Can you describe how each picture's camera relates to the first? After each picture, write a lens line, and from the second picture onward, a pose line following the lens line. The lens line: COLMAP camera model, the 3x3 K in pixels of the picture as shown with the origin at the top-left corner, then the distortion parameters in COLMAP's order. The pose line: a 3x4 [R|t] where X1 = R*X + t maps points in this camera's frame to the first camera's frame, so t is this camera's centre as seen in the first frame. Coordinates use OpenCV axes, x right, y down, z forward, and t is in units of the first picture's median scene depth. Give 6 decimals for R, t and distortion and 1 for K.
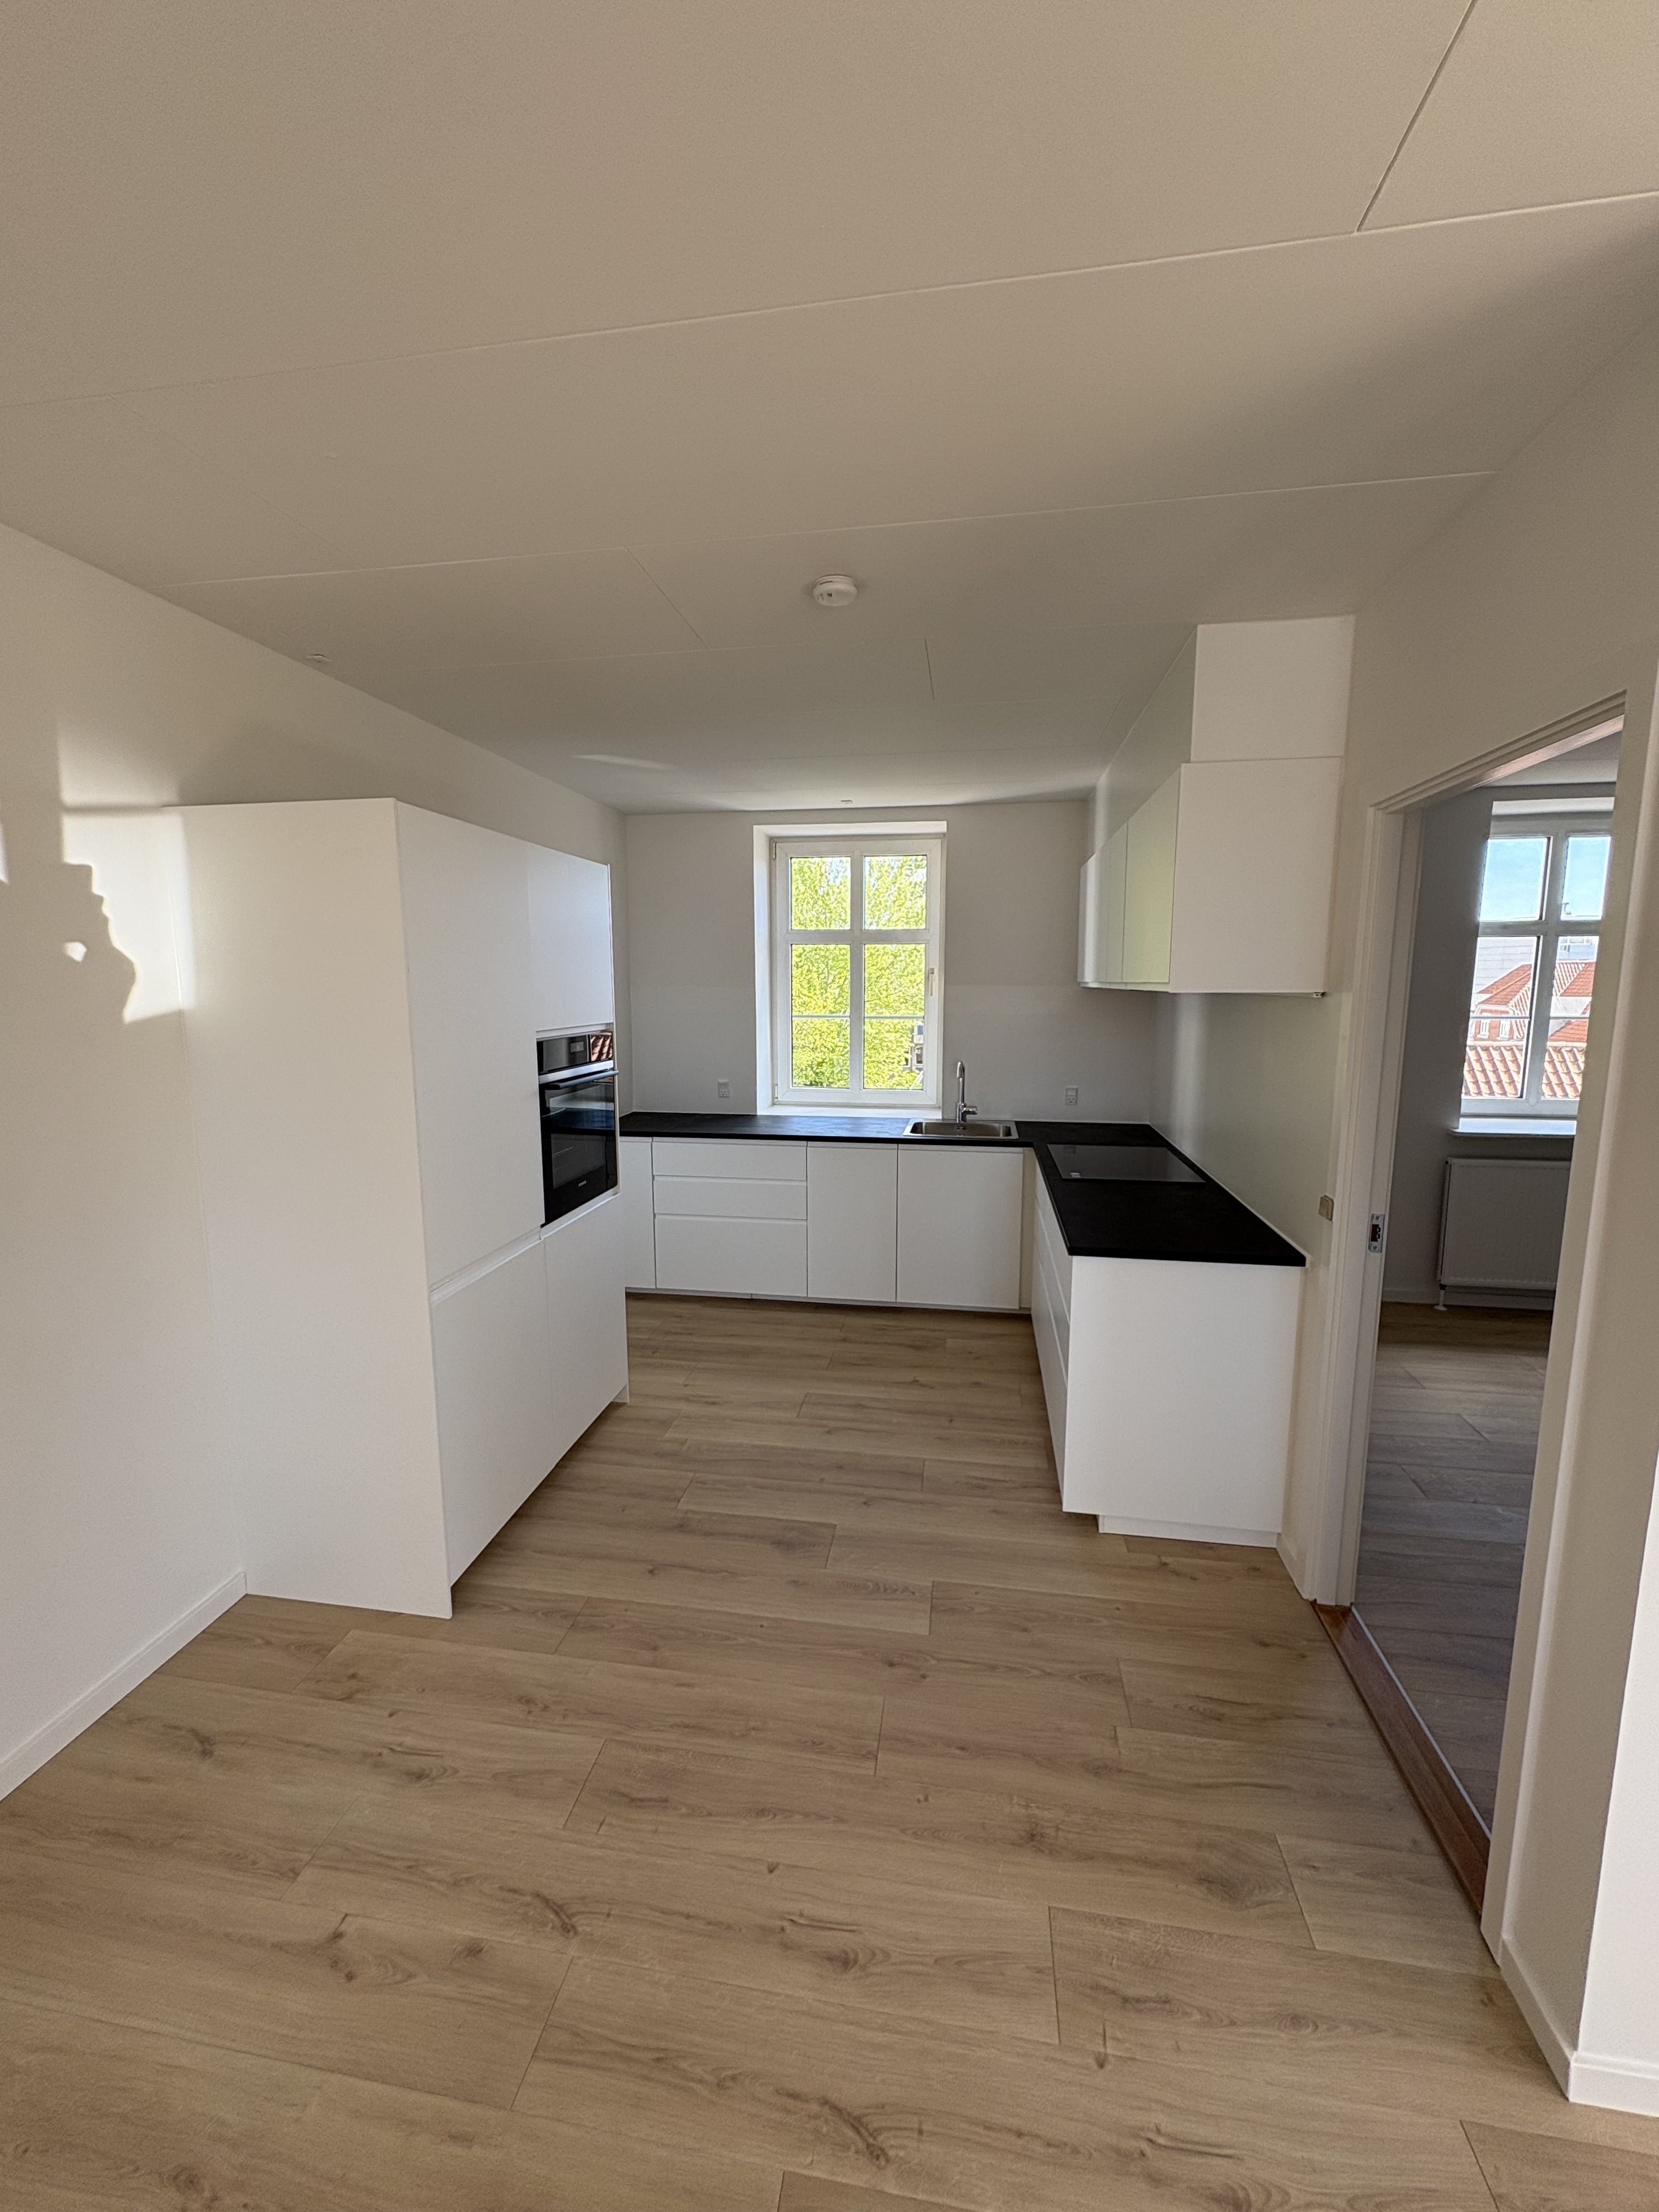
lens RADIAL K [[892.7, 0, 819.5], [0, 892.7, 1114.8], [0, 0, 1]] dist [-0.003607, 0.000413]
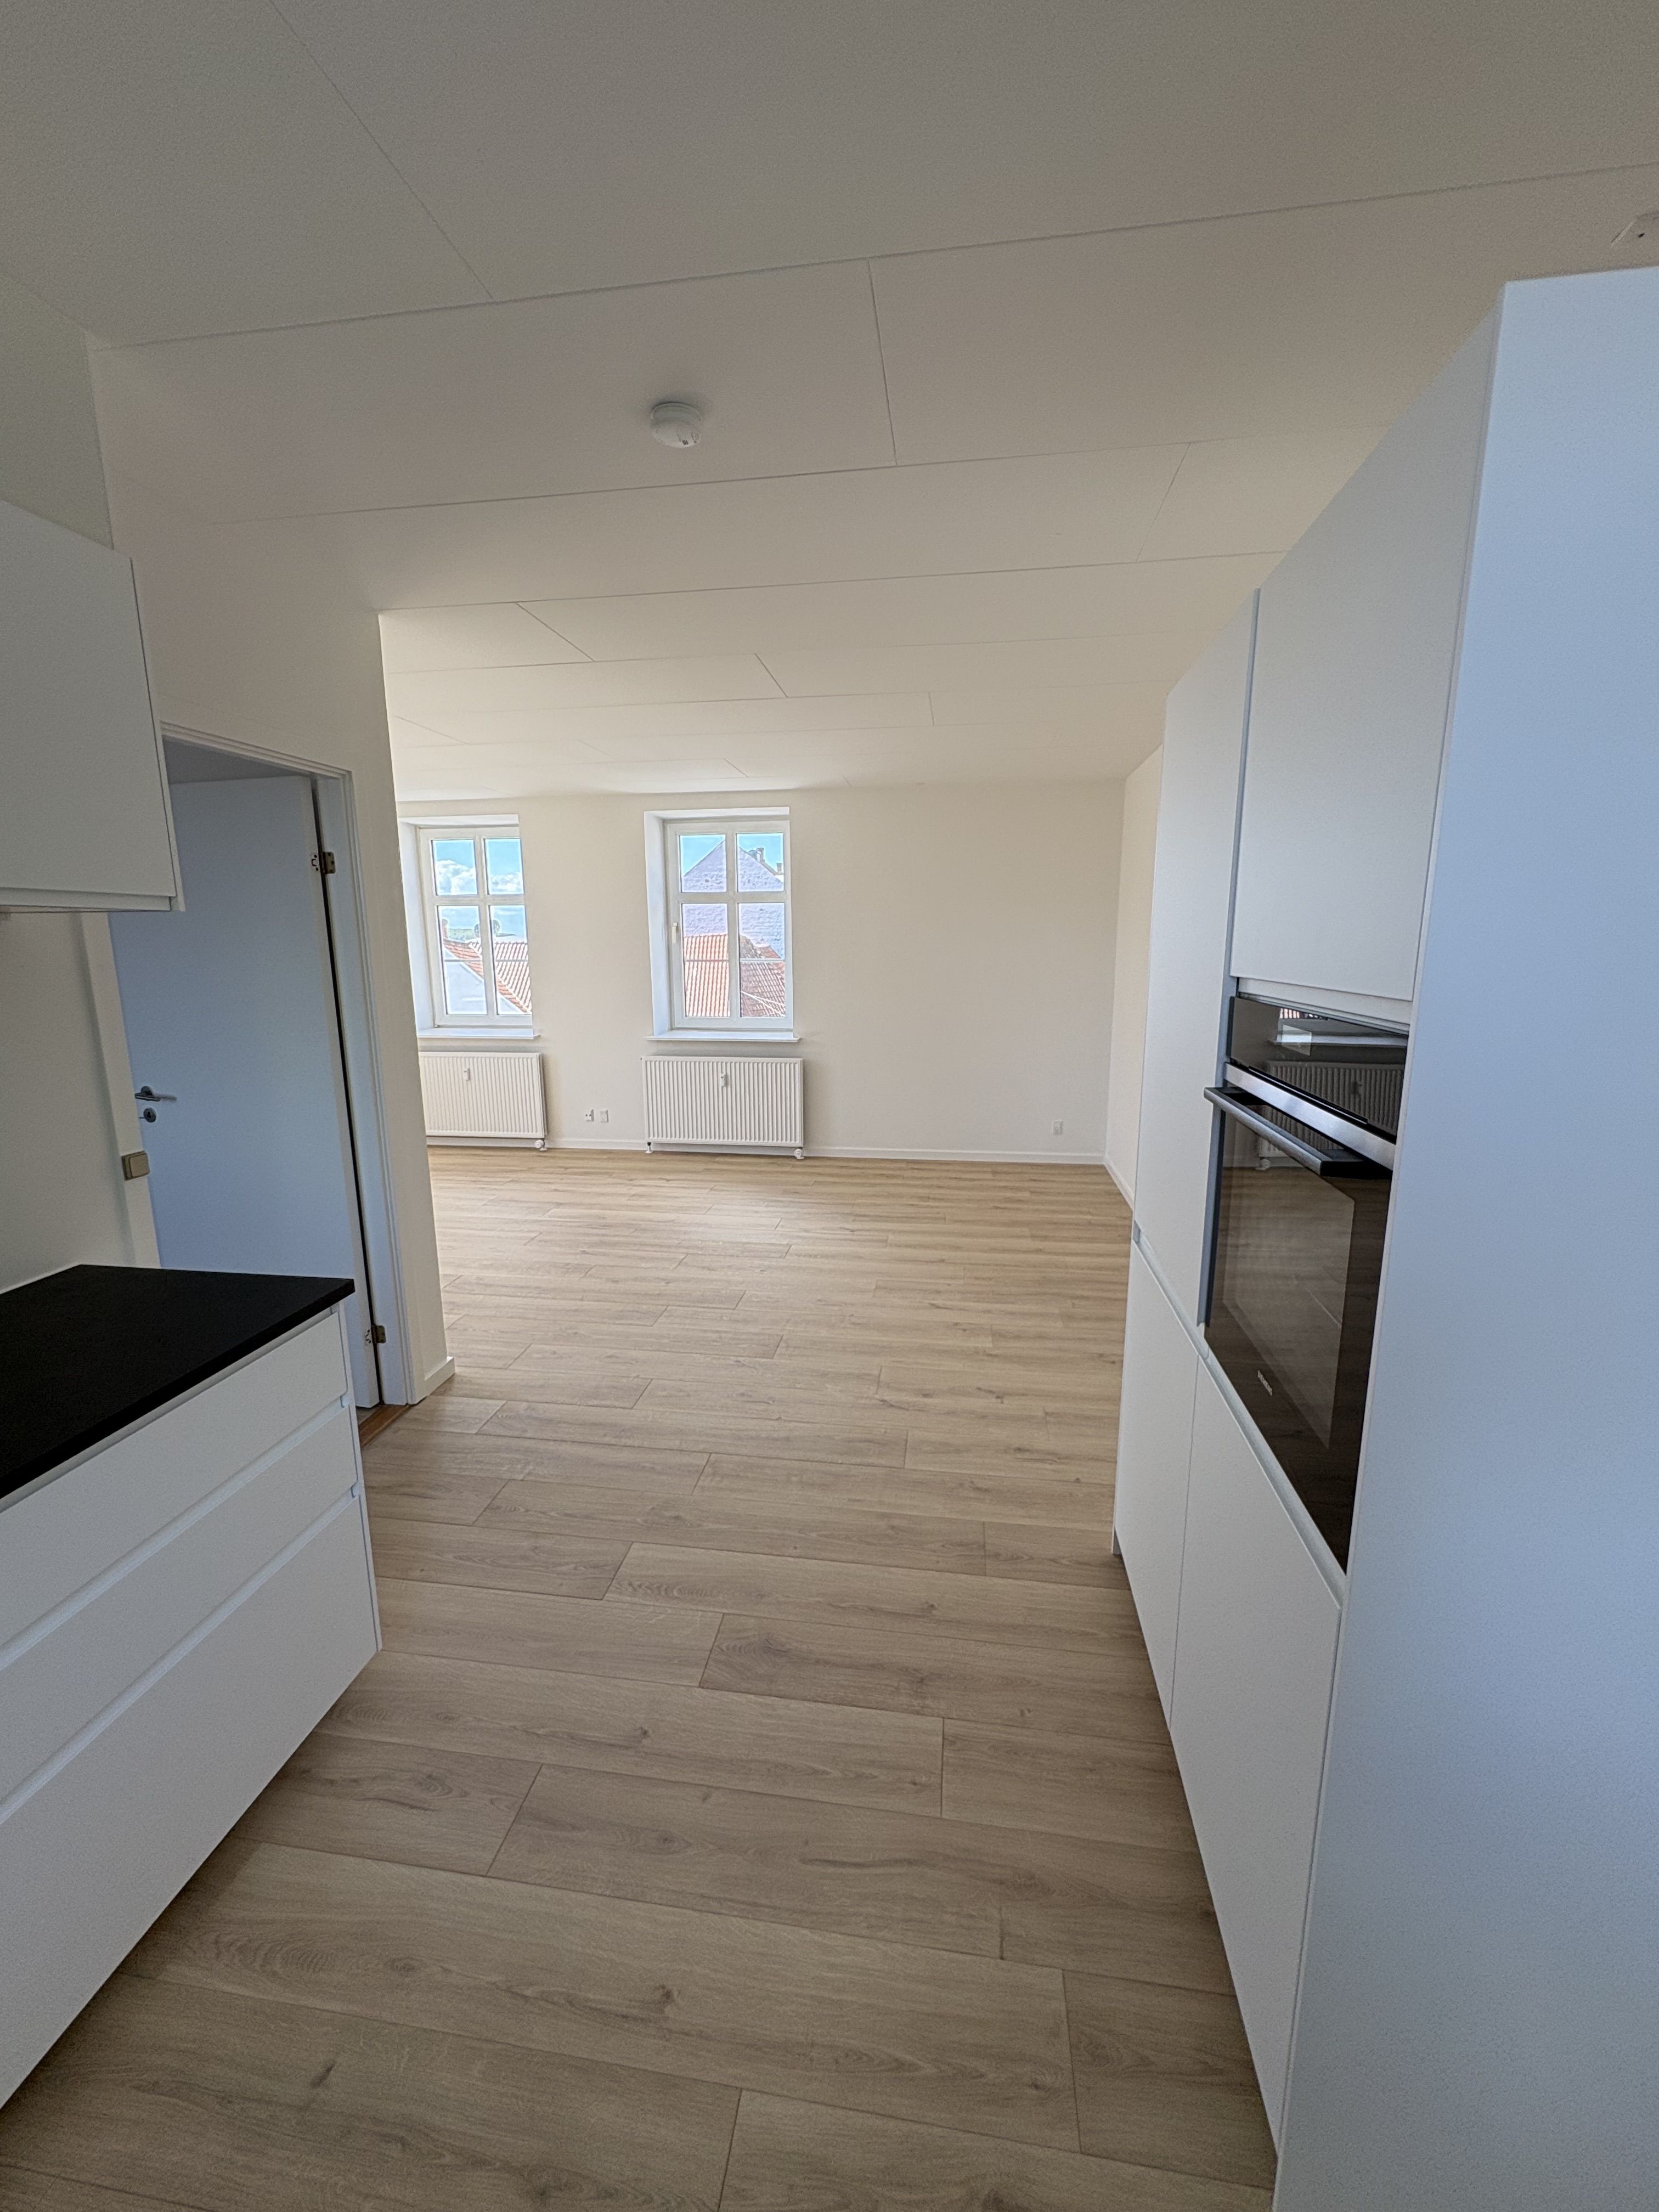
lens RADIAL K [[892.7, 0, 820.7], [0, 892.7, 1103.7], [0, 0, 1]] dist [-0.003607, 0.000413]
pose [[-0.999829, 0.010345, -0.015334, -0.078296], [0.004780, 0.945329, 0.326084, -0.214419], [0.017869, 0.325955, -0.945216, 1.670463]]
